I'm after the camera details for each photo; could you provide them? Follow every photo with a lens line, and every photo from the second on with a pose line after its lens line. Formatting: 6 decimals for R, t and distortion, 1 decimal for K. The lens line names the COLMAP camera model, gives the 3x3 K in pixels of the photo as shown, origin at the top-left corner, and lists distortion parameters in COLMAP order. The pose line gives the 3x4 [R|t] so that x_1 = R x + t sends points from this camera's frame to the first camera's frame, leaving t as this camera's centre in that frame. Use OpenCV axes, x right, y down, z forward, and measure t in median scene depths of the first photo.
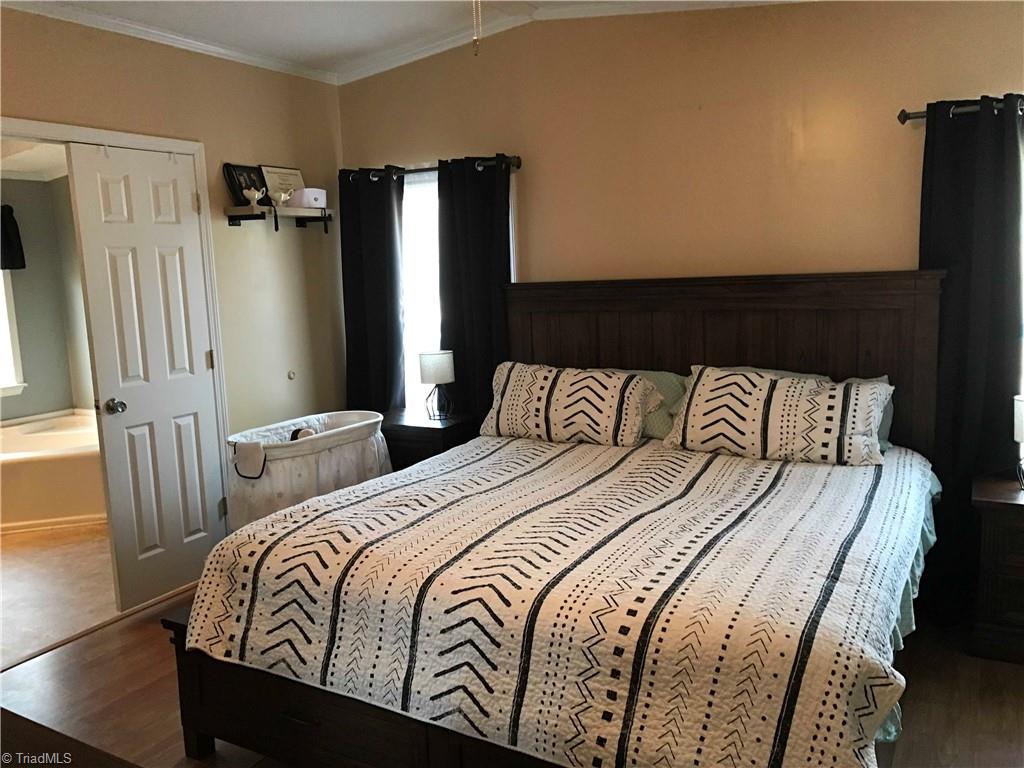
lens RADIAL K [[835.1, 0, 513.0], [0, 835.1, 382.2], [0, 0, 1]] dist [0.046609, -0.073954]
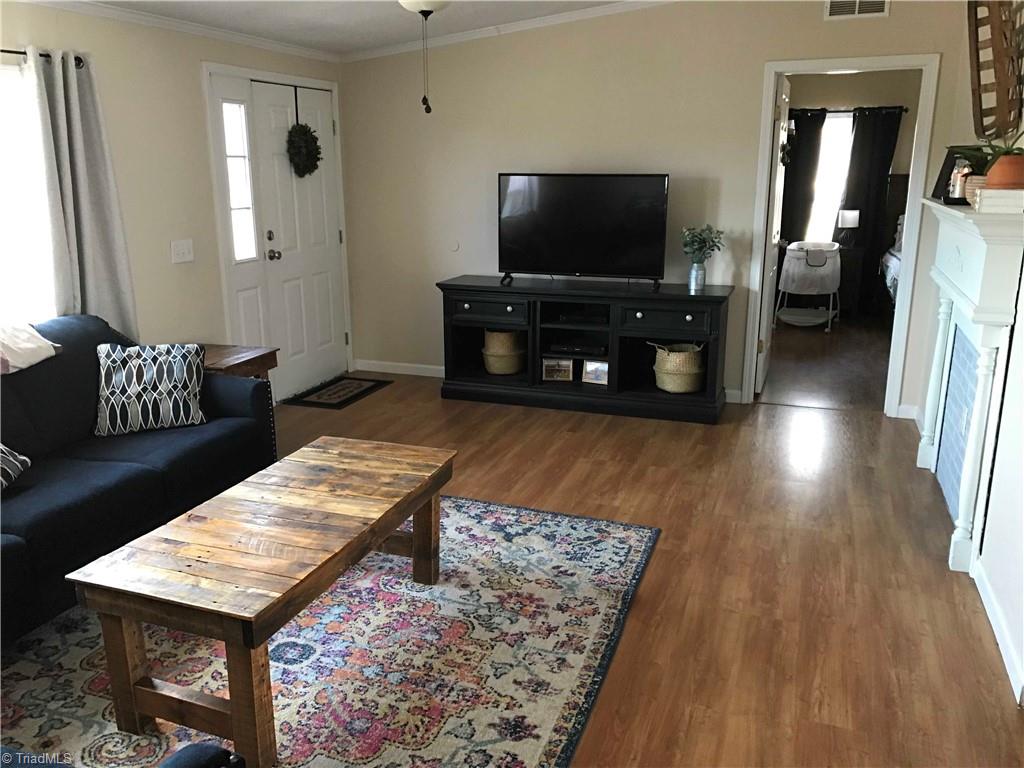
lens RADIAL K [[835.1, 0, 513.0], [0, 835.1, 382.2], [0, 0, 1]] dist [0.046609, -0.073954]
pose [[0.985668, -0.012736, 0.168218, -1.579100], [-0.005578, 0.994140, 0.107955, 0.198984], [-0.168607, -0.107346, 0.979821, -1.041212]]
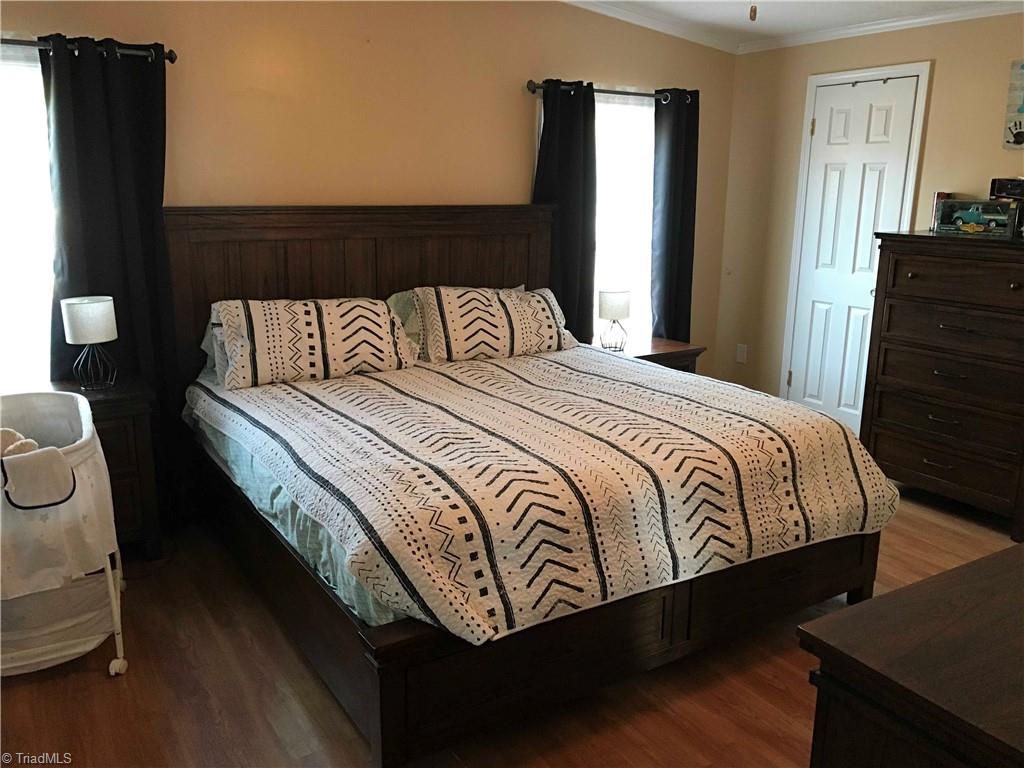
lens RADIAL K [[835.1, 0, 513.0], [0, 835.1, 382.2], [0, 0, 1]] dist [0.046609, -0.073954]
pose [[0.463866, -0.162071, 0.870954, -0.786921], [0.098534, 0.986462, 0.131087, -0.032999], [-0.880409, 0.025012, 0.473556, 0.423874]]
